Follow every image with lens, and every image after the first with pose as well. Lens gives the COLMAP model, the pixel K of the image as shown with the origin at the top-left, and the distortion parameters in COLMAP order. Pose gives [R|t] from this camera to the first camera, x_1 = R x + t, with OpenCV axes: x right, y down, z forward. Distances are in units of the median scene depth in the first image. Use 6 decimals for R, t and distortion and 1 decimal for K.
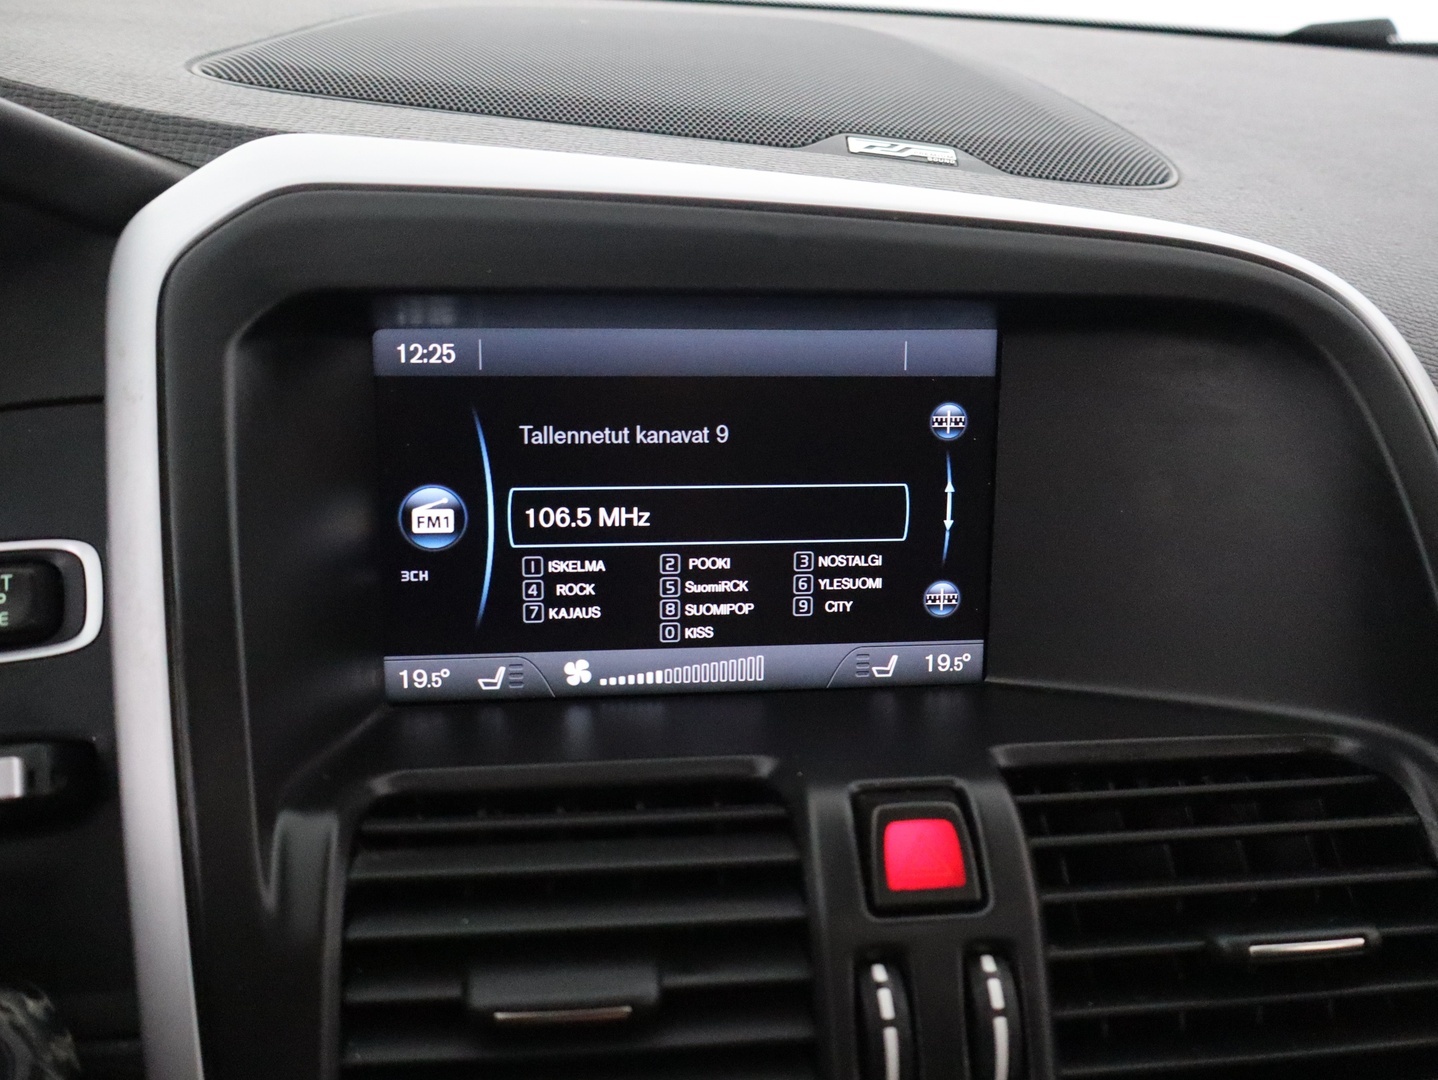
lens RADIAL K [[1411.8, 0, 716.2], [0, 1411.8, 542.3], [0, 0, 1]] dist [0.011641, 0.000000]
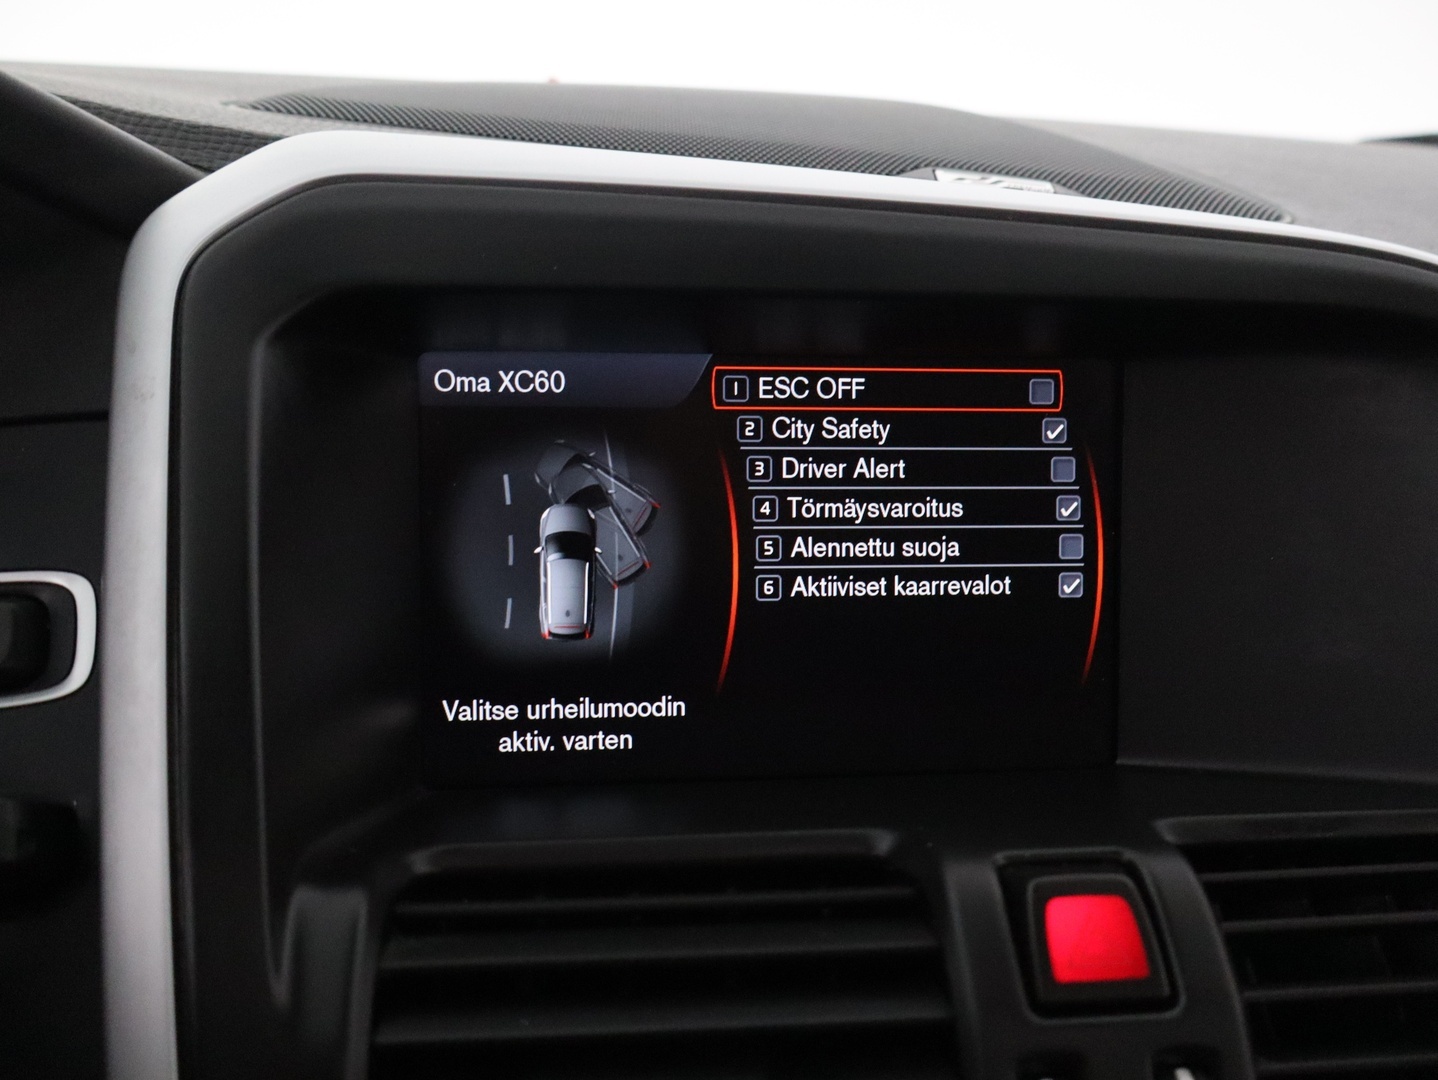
lens RADIAL K [[1411.8, 0, 714.3], [0, 1411.8, 535.6], [0, 0, 1]] dist [0.011641, 0.000000]
pose [[0.999935, -0.005201, -0.010164, -0.054456], [0.003784, 0.990873, -0.134748, 0.092420], [0.010772, 0.134701, 0.990828, 0.156288]]
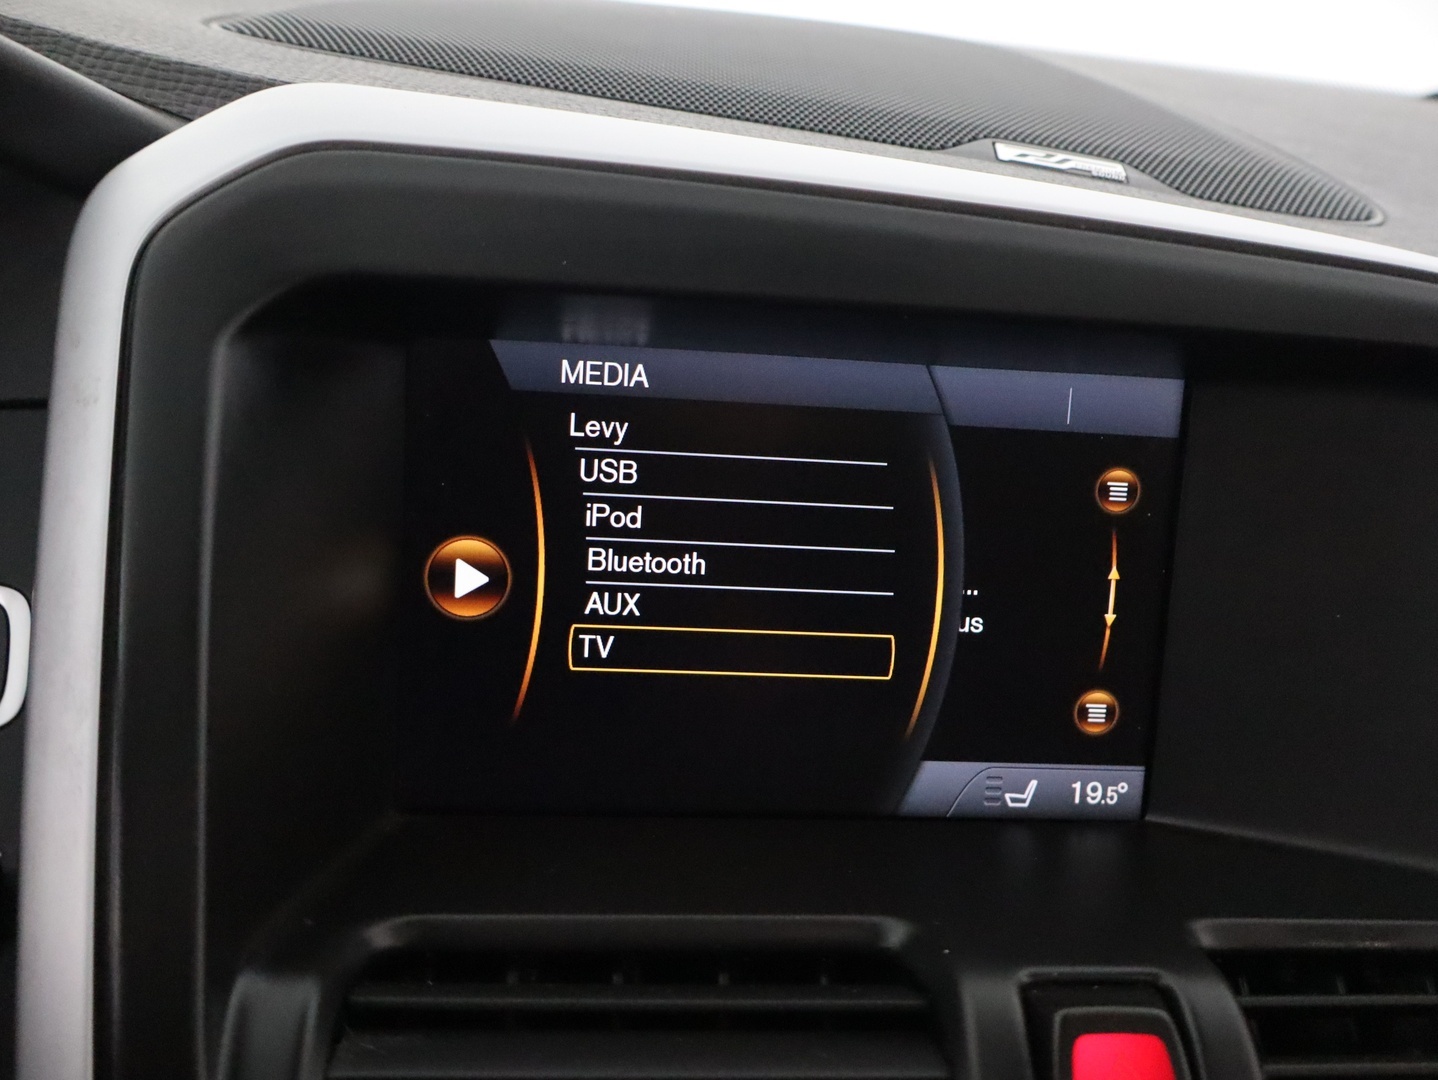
lens RADIAL K [[1411.8, 0, 721.7], [0, 1411.8, 540.1], [0, 0, 1]] dist [0.011641, 0.000000]
pose [[0.998653, 0.051094, -0.009005, -0.060413], [-0.051489, 0.997364, -0.051125, -0.006543], [0.006369, 0.051520, 0.998652, 0.240778]]
